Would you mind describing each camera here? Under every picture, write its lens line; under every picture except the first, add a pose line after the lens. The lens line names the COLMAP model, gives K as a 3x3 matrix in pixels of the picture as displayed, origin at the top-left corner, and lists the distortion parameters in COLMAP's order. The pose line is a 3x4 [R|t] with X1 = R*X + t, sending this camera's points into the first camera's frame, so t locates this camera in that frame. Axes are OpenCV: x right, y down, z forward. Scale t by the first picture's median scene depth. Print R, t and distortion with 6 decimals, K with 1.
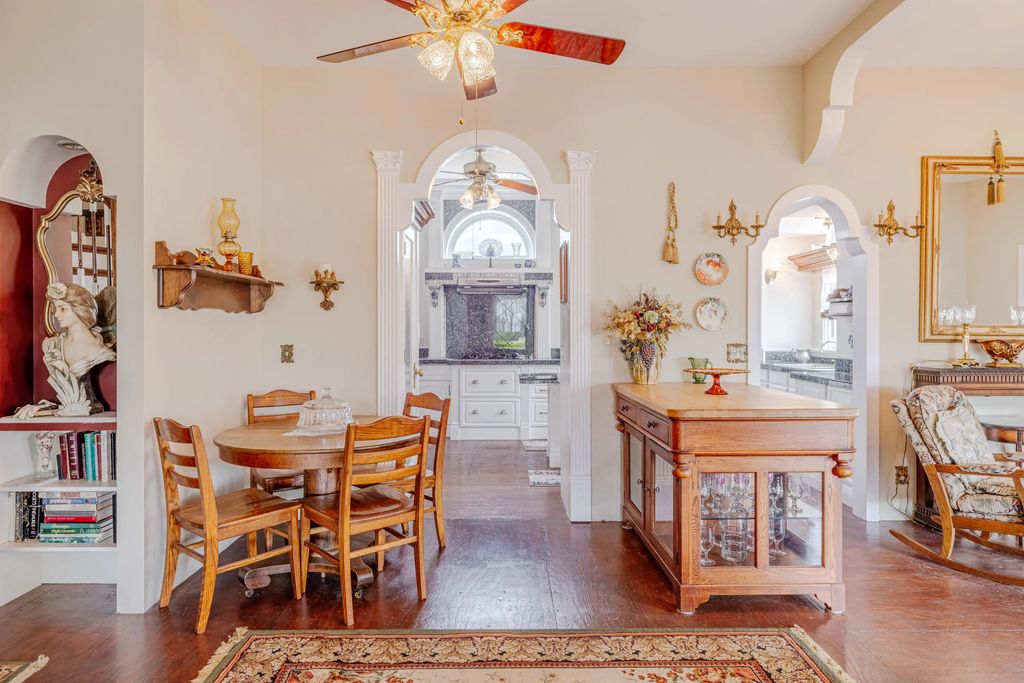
lens RADIAL K [[599.6, 0, 508.0], [0, 599.6, 339.6], [0, 0, 1]] dist [0.000546, -0.000416]
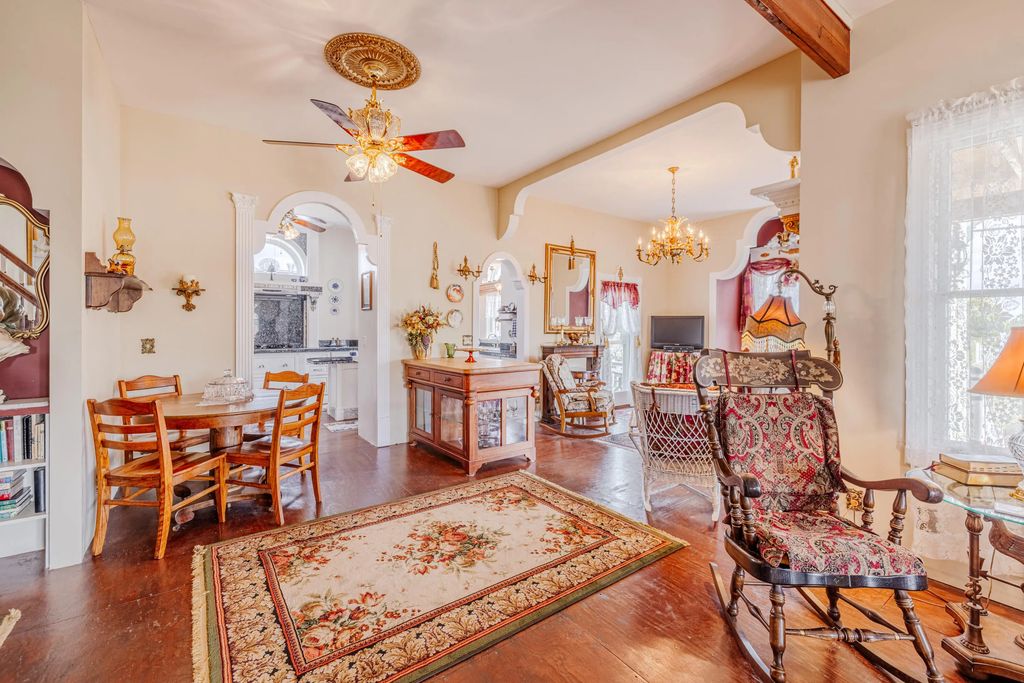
lens RADIAL K [[433.7, 0, 507.6], [0, 433.7, 326.4], [0, 0, 1]] dist [0.003769, -0.000354]
pose [[0.817122, 0.004121, 0.576450, -0.279261], [0.006531, 0.999844, -0.016405, 0.002526], [-0.576427, 0.017169, 0.816968, -0.139006]]
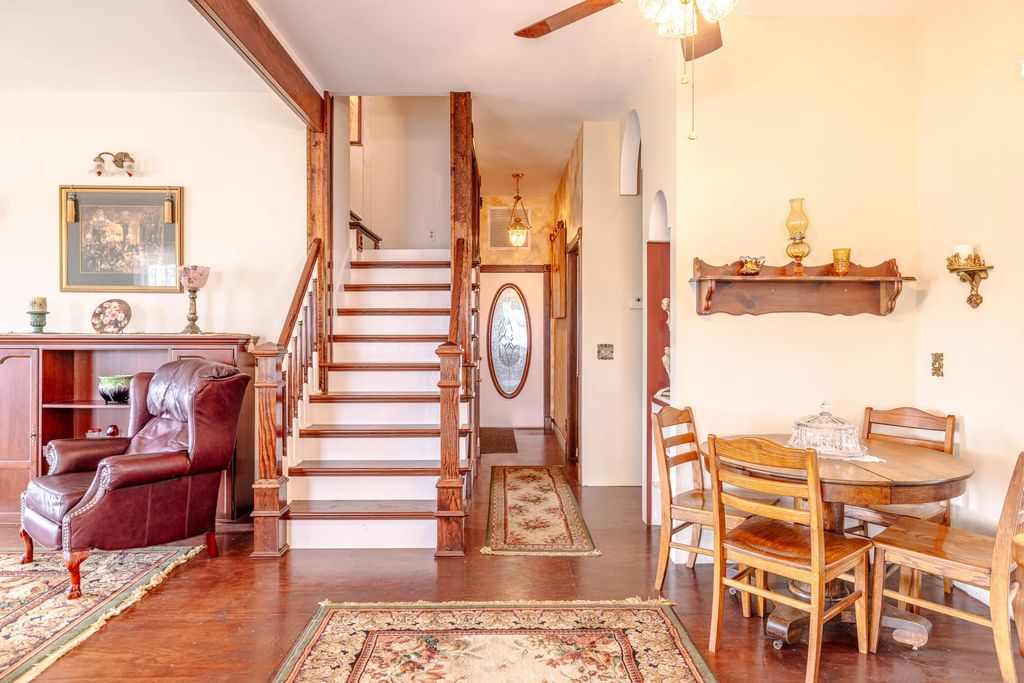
lens RADIAL K [[637.0, 0, 508.1], [0, 637.0, 335.6], [0, 0, 1]] dist [-0.001689, 0.002351]
pose [[-0.002608, 0.005809, -0.999980, 0.467645], [-0.021667, 0.999748, 0.005864, -0.007490], [0.999762, 0.021682, -0.002482, 0.442295]]
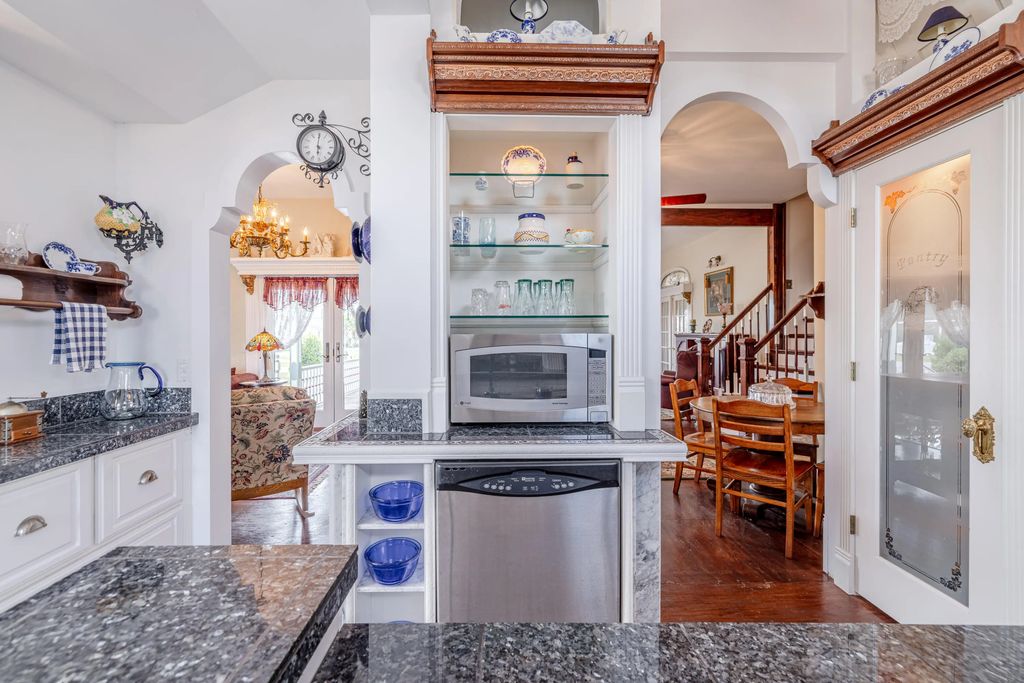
lens RADIAL K [[433.7, 0, 496.7], [0, 433.7, 336.1], [0, 0, 1]] dist [0.003769, -0.000354]
pose [[-0.999993, 0.003099, -0.001967, 0.259548], [0.003041, 0.999579, 0.028851, -0.033178], [0.002056, 0.028845, -0.999582, 1.582896]]
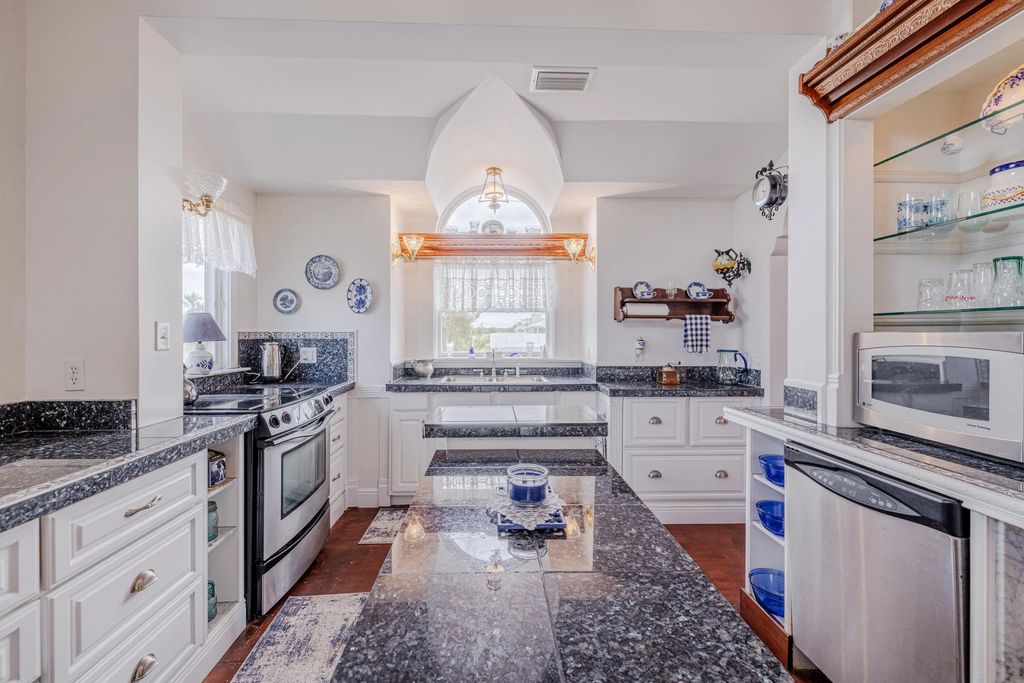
lens RADIAL K [[433.7, 0, 507.3], [0, 433.7, 337.6], [0, 0, 1]] dist [0.003769, -0.000354]
pose [[-0.023736, -0.011449, 0.999653, -0.102712], [0.016664, 0.999791, 0.011846, -0.028588], [-0.999579, 0.016940, -0.023540, 1.508116]]
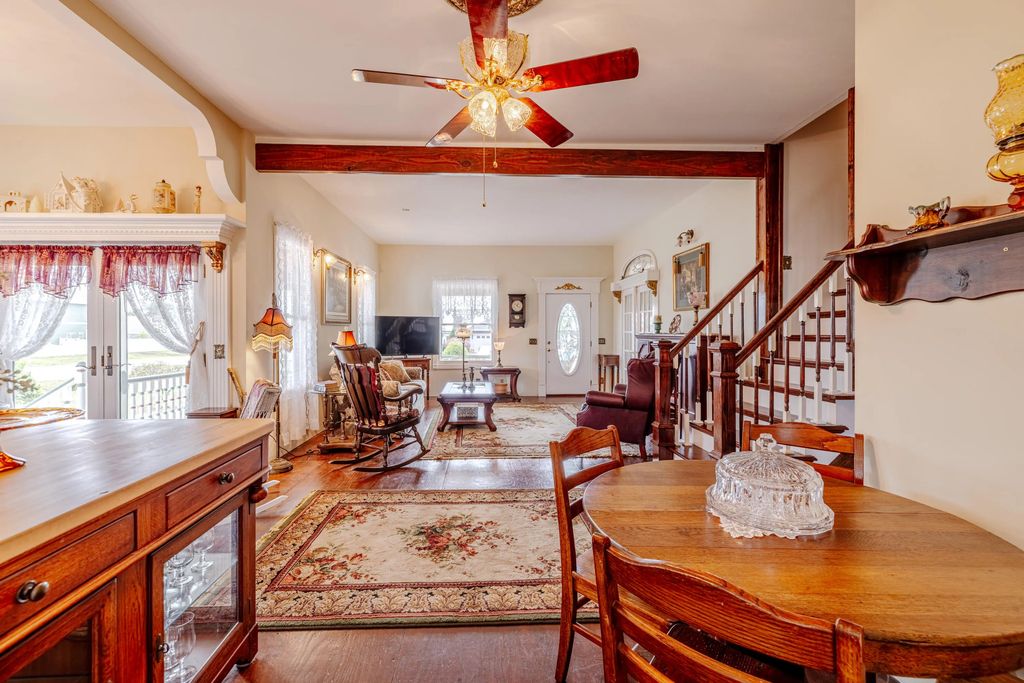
lens RADIAL K [[433.7, 0, 487.6], [0, 433.7, 335.7], [0, 0, 1]] dist [0.003769, -0.000354]
pose [[-0.999952, 0.000158, -0.009786, -0.030319], [-0.000108, 0.999630, 0.027182, -0.020169], [0.009787, 0.027182, -0.999583, 1.111186]]
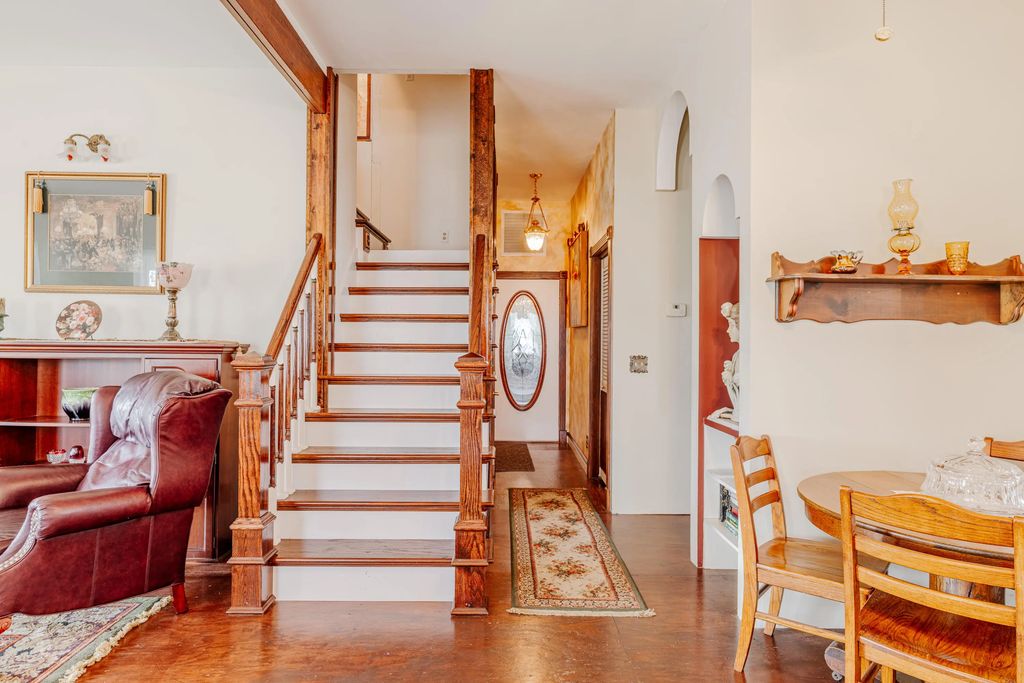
lens RADIAL K [[599.6, 0, 507.4], [0, 599.6, 334.9], [0, 0, 1]] dist [0.000546, -0.000416]
pose [[-0.004568, -0.010618, -0.999933, 0.265939], [-0.029164, 0.999520, -0.010480, -0.006630], [0.999564, 0.029114, -0.004875, 0.401609]]
